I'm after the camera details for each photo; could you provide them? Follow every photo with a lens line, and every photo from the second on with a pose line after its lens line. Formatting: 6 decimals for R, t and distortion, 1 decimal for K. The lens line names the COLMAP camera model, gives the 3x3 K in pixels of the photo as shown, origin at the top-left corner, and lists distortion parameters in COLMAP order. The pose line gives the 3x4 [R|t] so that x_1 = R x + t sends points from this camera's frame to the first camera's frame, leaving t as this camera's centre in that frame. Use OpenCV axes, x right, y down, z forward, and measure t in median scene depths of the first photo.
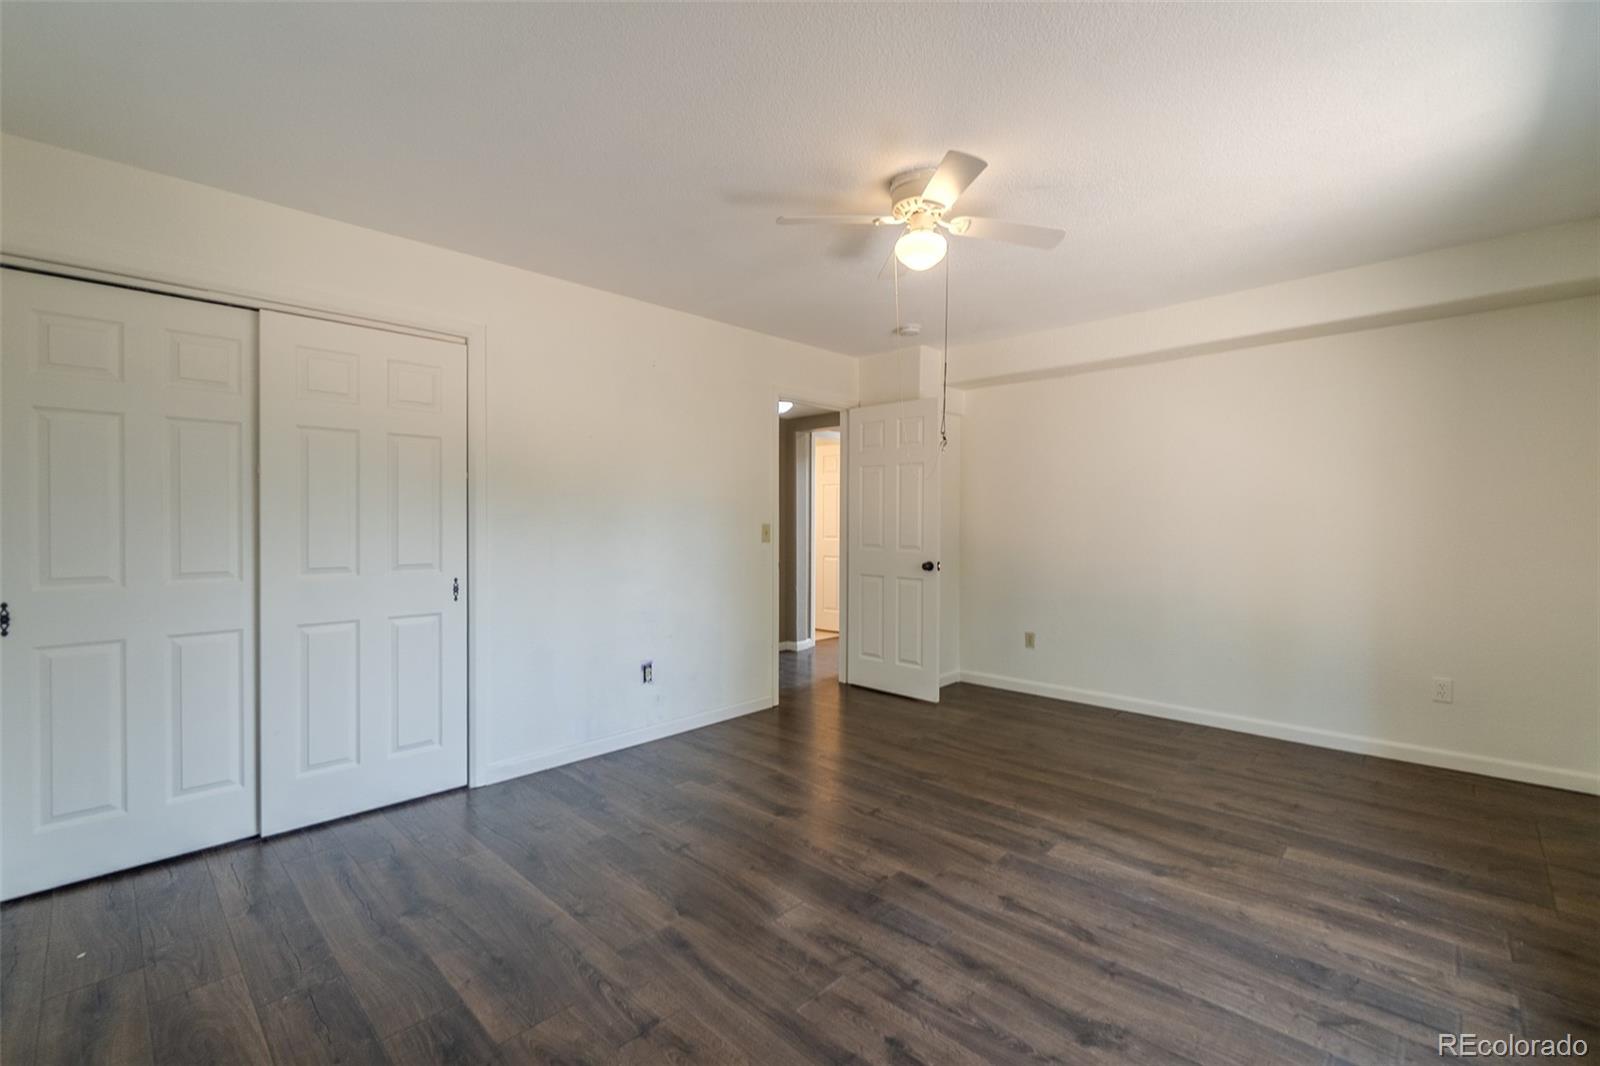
lens RADIAL K [[692.7, 0, 785.6], [0, 692.7, 527.6], [0, 0, 1]] dist [-0.003898, 0.000260]
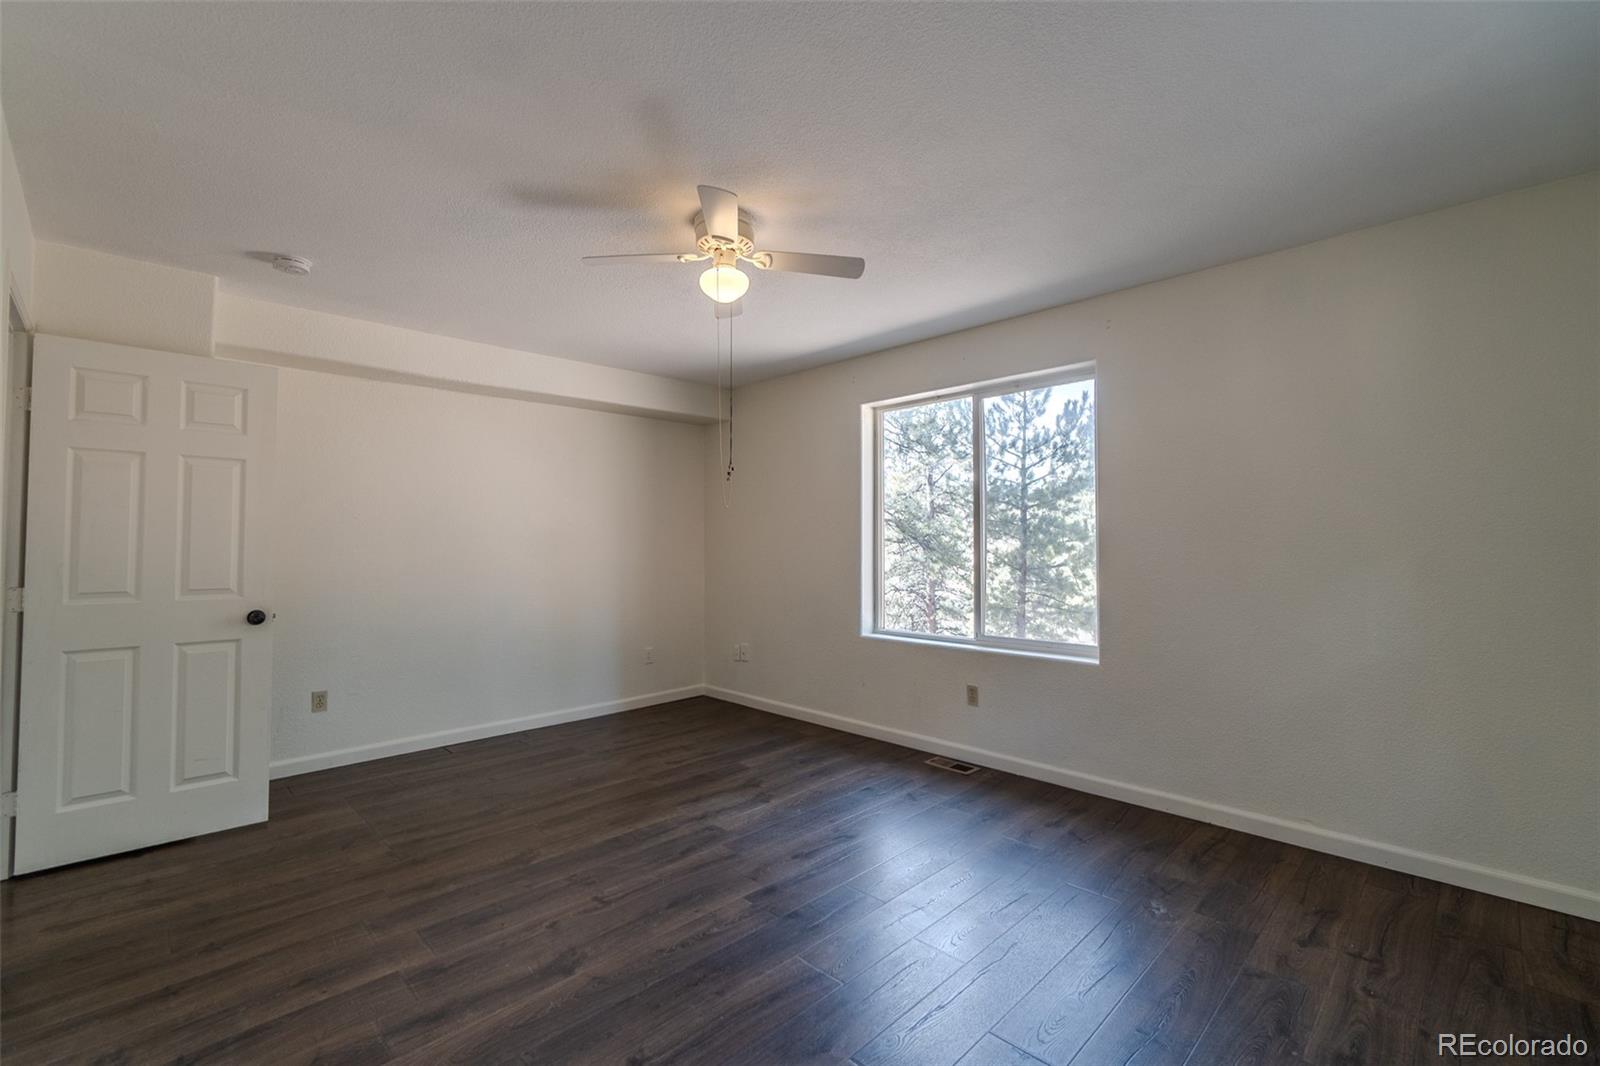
lens RADIAL K [[692.7, 0, 785.9], [0, 692.7, 533.2], [0, 0, 1]] dist [-0.003898, 0.000260]
pose [[0.012417, 0.019810, 0.999727, -0.705727], [0.012639, 0.999721, -0.019967, -0.008183], [-0.999843, 0.012884, 0.012163, 0.766770]]
